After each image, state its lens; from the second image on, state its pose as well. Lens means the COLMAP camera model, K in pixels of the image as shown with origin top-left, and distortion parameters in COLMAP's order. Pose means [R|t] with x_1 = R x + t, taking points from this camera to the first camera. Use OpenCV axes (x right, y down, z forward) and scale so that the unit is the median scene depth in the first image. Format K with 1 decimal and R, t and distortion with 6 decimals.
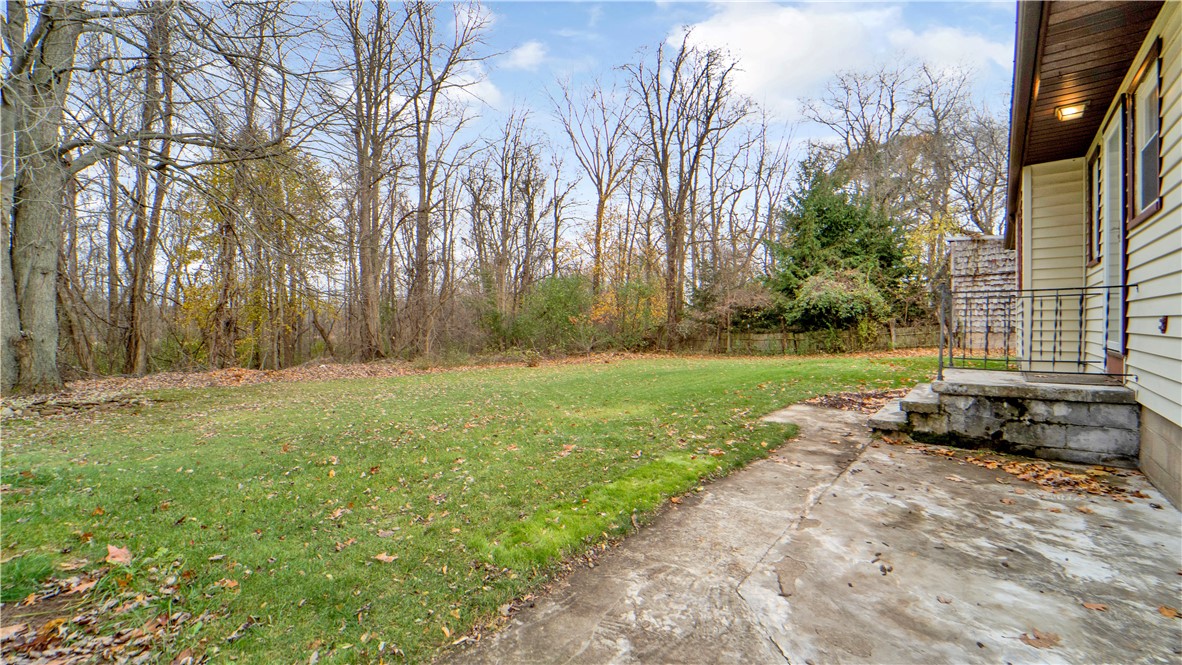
lens RADIAL K [[479.5, 0, 604.5], [0, 479.5, 332.6], [0, 0, 1]] dist [-0.021110, -0.000319]
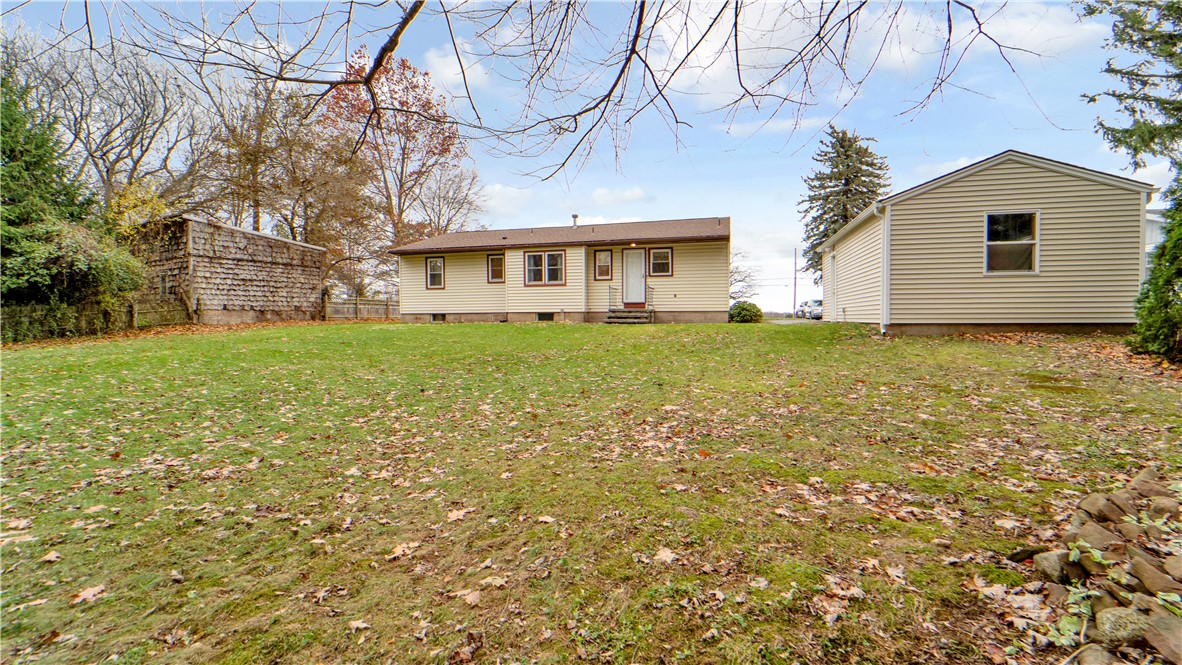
lens RADIAL K [[479.5, 0, 604.5], [0, 479.5, 332.6], [0, 0, 1]] dist [-0.021110, -0.000319]
pose [[-0.428734, -0.022208, 0.903158, -0.585008], [0.020710, 0.999194, 0.034400, 0.033503], [-0.903193, 0.033453, -0.427928, 0.653021]]
